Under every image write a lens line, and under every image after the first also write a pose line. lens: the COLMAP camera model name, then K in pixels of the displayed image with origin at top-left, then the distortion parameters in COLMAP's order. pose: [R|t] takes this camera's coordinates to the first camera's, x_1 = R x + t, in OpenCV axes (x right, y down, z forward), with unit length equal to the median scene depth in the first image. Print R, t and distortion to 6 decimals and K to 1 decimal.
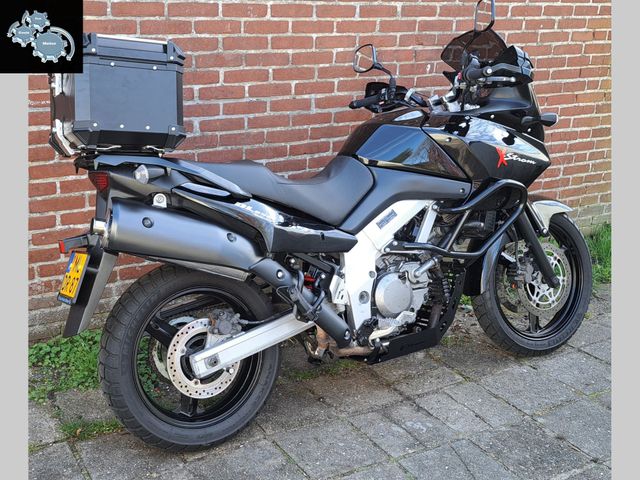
lens RADIAL K [[804.5, 0, 280.1], [0, 804.5, 230.0], [0, 0, 1]] dist [0.084503, -0.074683]
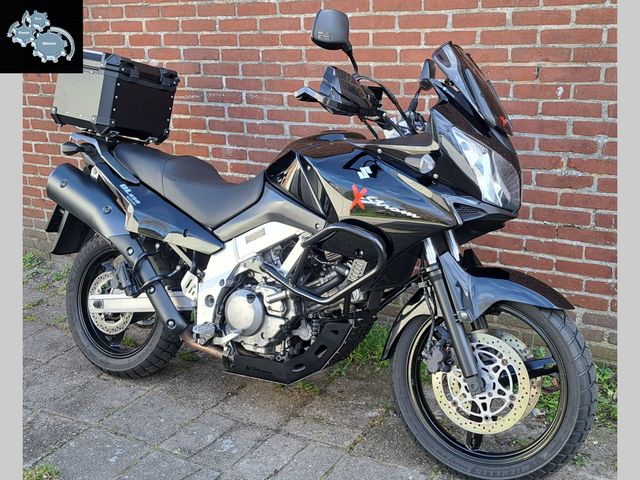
lens RADIAL K [[804.5, 0, 280.1], [0, 804.5, 230.0], [0, 0, 1]] dist [0.084503, -0.074683]
pose [[0.452902, 0.207930, -0.866975, 0.882413], [-0.209759, 0.969978, 0.123057, -0.130642], [0.866534, 0.126123, 0.482920, 0.484642]]
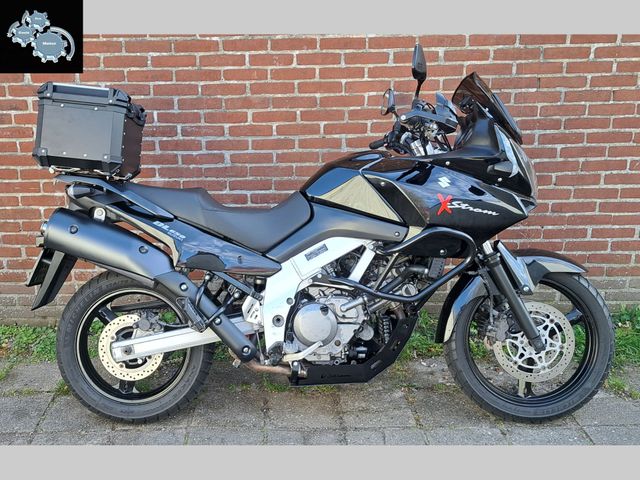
lens RADIAL K [[727.0, 0, 246.4], [0, 727.0, 224.6], [0, 0, 1]] dist [0.102535, -0.151413]
pose [[0.854236, 0.096228, -0.510902, 0.477826], [-0.114334, 0.993434, -0.004055, -0.031508], [0.507157, 0.061877, 0.859629, 0.107702]]
